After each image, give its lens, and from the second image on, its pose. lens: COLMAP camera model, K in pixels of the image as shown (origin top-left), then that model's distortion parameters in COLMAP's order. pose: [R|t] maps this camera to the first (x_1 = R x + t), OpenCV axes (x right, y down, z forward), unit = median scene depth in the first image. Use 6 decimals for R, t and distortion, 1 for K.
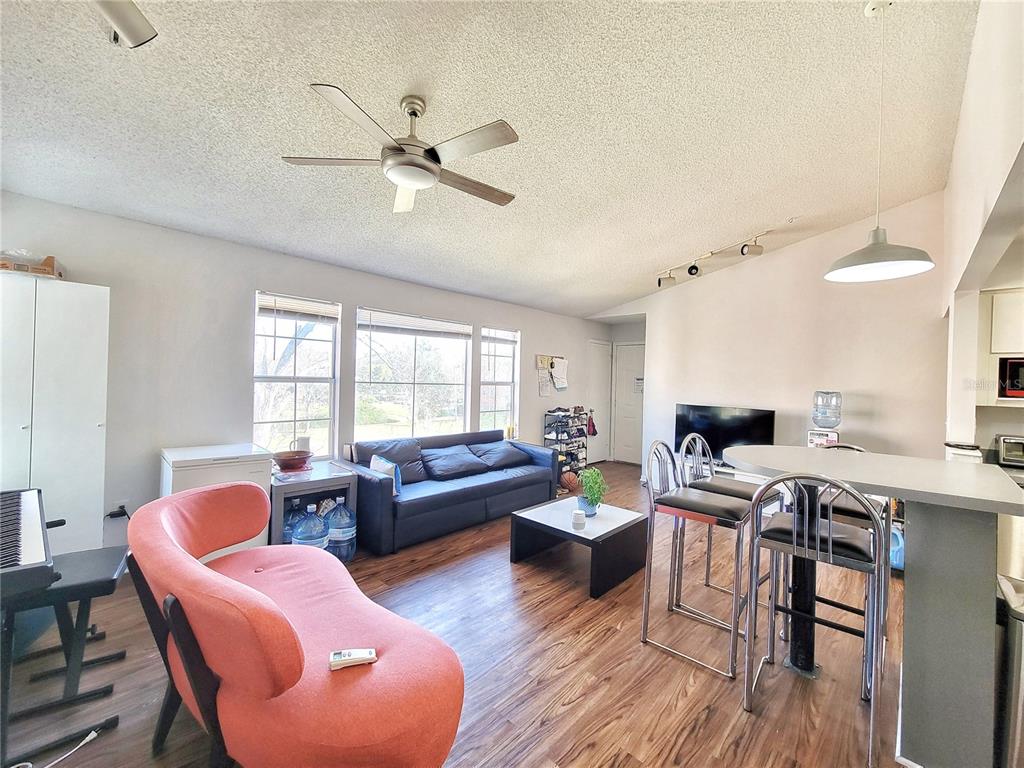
lens RADIAL K [[414.9, 0, 512.0], [0, 414.9, 384.0], [0, 0, 1]] dist [0.000041, 0.000002]
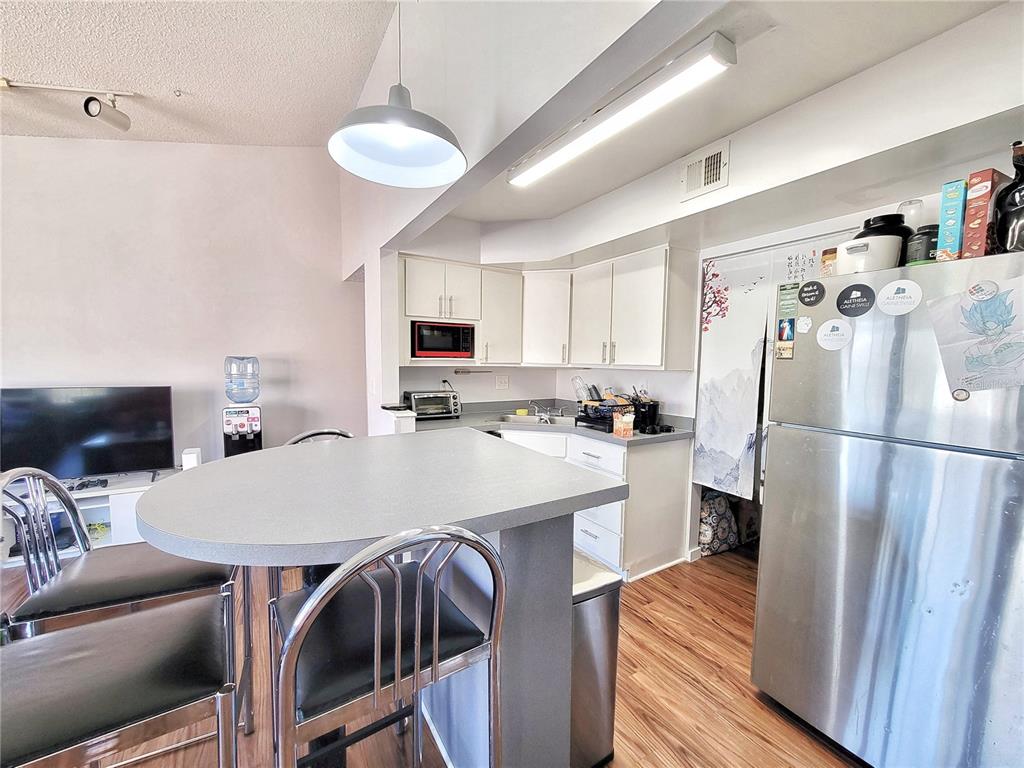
lens RADIAL K [[411.7, 0, 513.2], [0, 411.7, 390.5], [0, 0, 1]] dist [-0.000164, -0.000078]
pose [[0.247045, -0.091268, 0.964696, 0.134851], [0.005452, 0.995670, 0.092802, 0.013031], [-0.968989, -0.017667, 0.246472, 0.318593]]
